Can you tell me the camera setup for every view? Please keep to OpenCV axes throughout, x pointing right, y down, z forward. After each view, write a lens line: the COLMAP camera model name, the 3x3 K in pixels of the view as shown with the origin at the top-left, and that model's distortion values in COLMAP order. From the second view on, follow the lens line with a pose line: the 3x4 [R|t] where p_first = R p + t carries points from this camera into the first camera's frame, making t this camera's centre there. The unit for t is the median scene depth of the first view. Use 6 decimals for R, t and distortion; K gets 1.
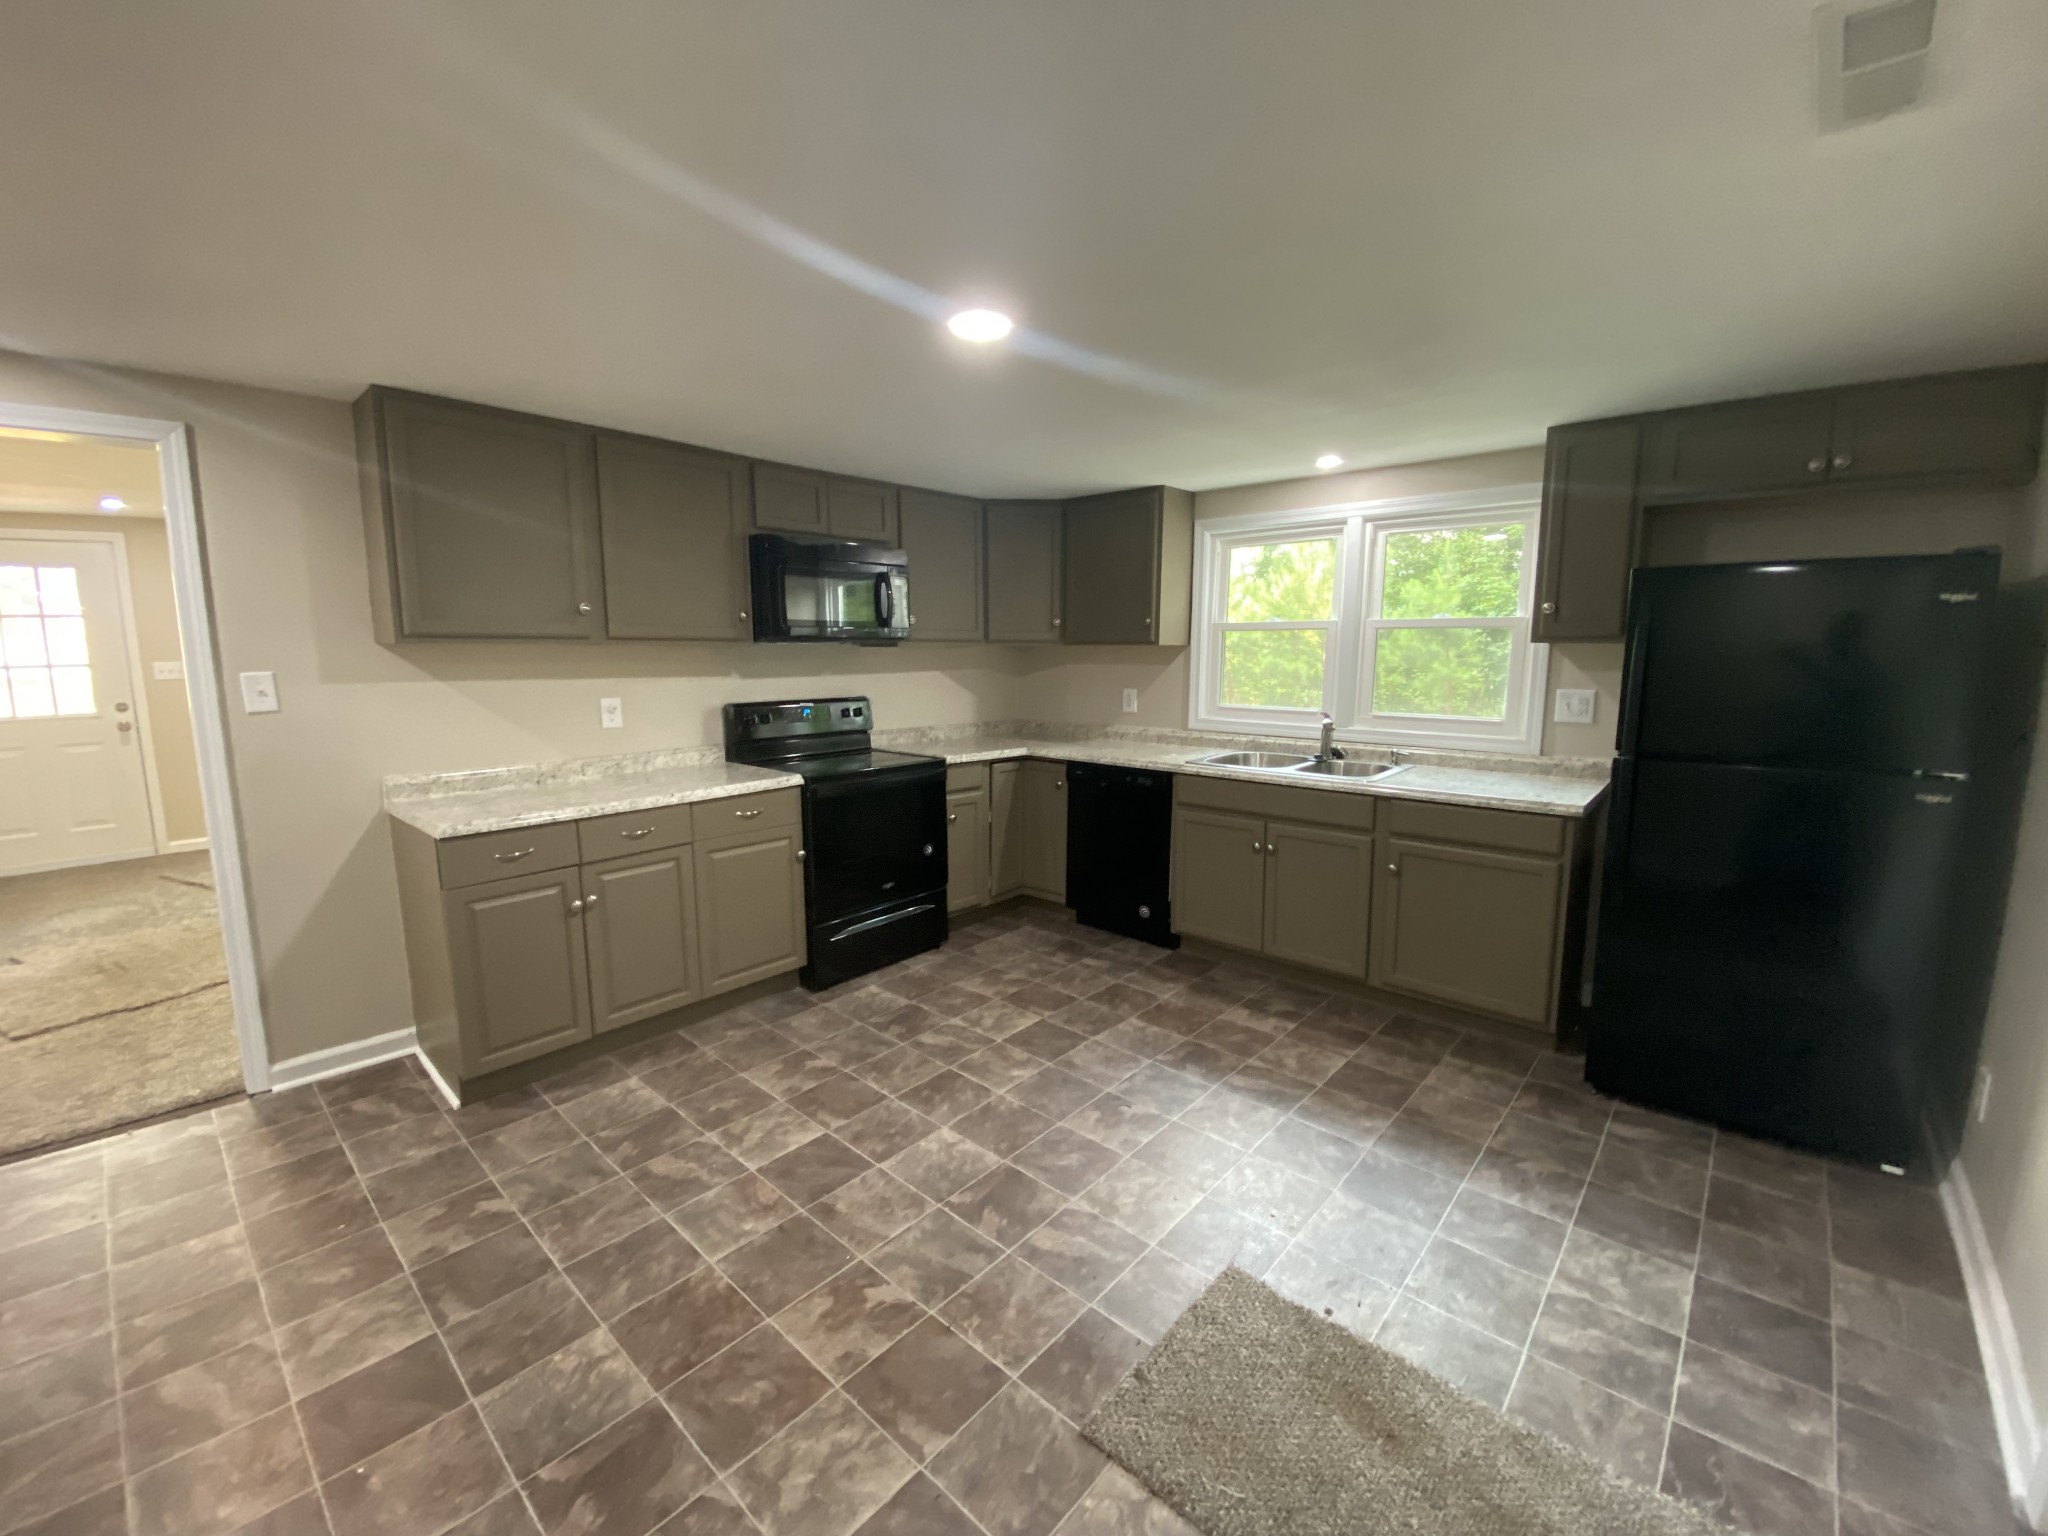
lens RADIAL K [[834.8, 0, 1020.8], [0, 834.8, 748.4], [0, 0, 1]] dist [0.011244, -0.012042]
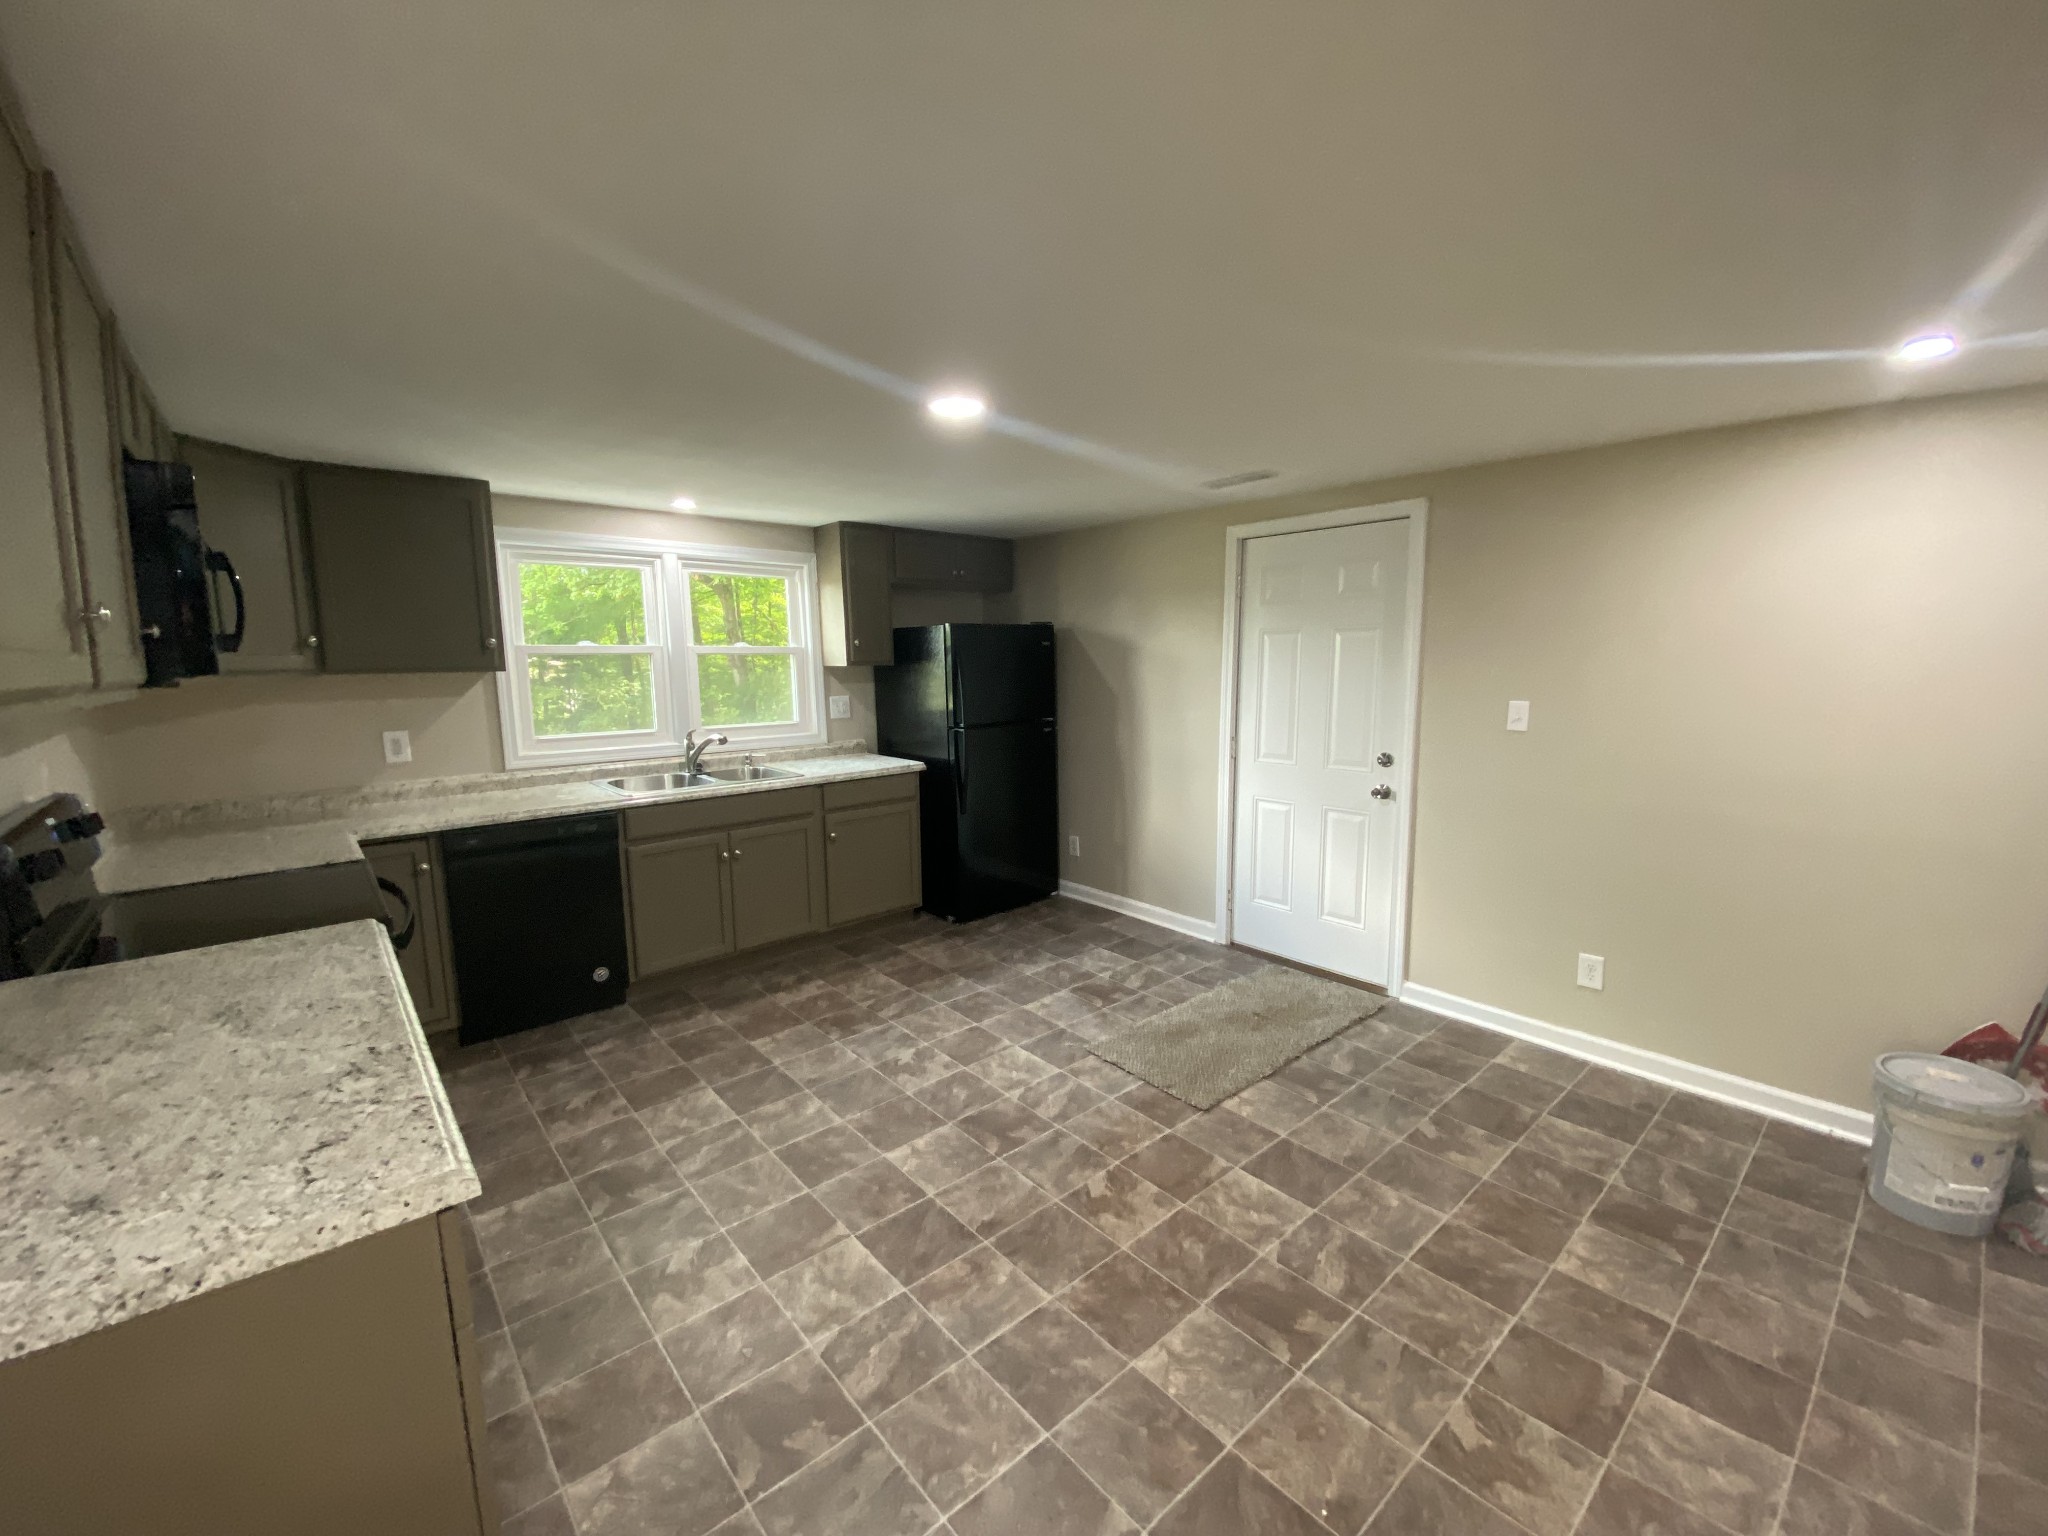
lens RADIAL K [[834.8, 0, 1017.9], [0, 834.8, 750.6], [0, 0, 1]] dist [0.011244, -0.012042]
pose [[0.121206, -0.120291, 0.985312, -0.884244], [0.139899, 0.984792, 0.103018, -0.092109], [-0.982719, 0.125358, 0.136191, 0.571661]]
